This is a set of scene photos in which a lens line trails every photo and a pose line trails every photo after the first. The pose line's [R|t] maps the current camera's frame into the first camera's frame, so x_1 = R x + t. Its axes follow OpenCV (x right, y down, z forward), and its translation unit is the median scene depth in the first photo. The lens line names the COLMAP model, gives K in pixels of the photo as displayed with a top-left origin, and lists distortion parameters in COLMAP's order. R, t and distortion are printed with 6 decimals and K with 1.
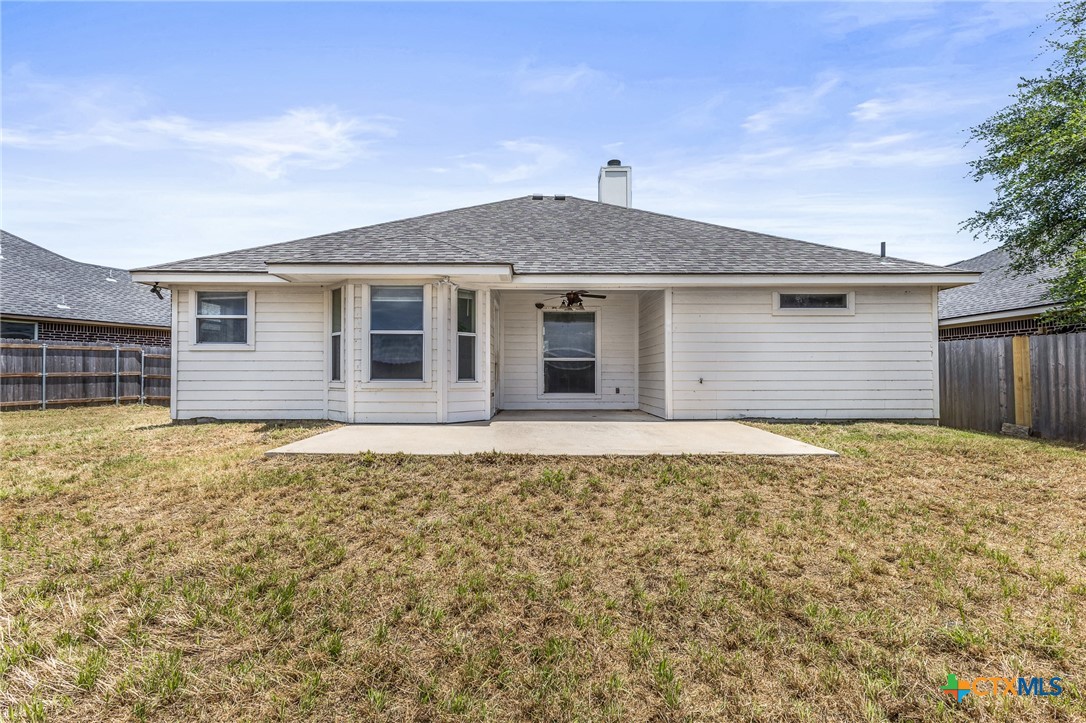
lens RADIAL K [[481.4, 0, 547.7], [0, 481.4, 369.3], [0, 0, 1]] dist [0.002166, -0.000891]
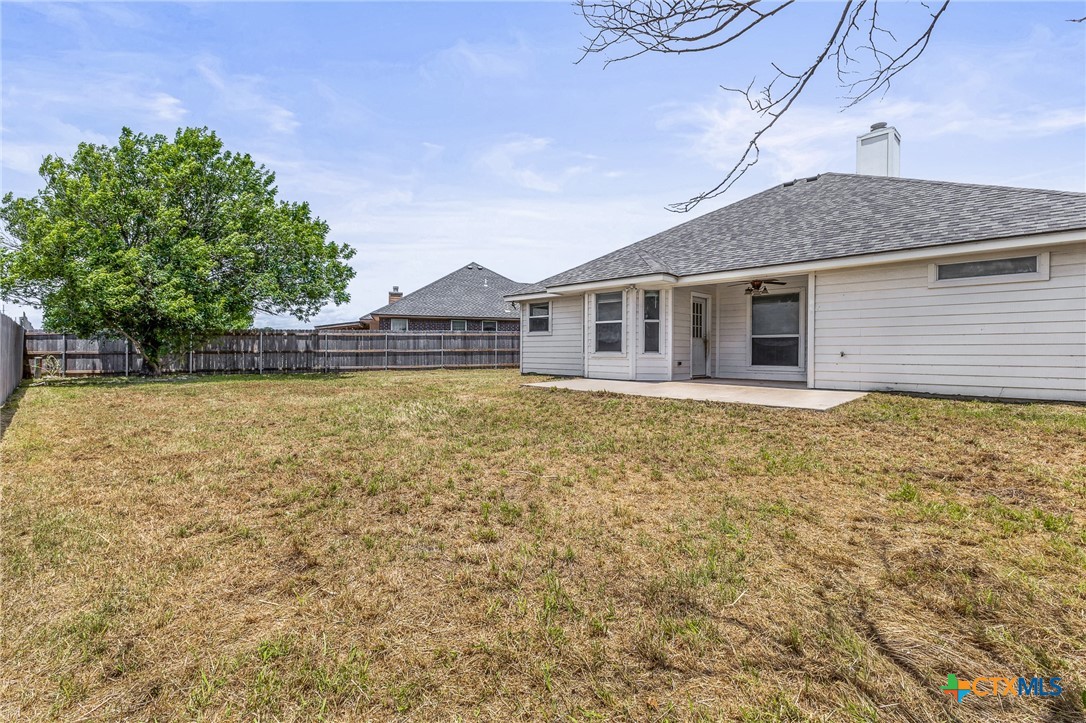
lens RADIAL K [[481.4, 0, 547.7], [0, 481.4, 369.3], [0, 0, 1]] dist [0.002166, -0.000891]
pose [[0.710629, 0.028791, -0.702977, 0.612656], [0.003626, 0.998999, 0.044581, 0.006782], [0.703557, -0.034230, 0.709814, -0.253370]]
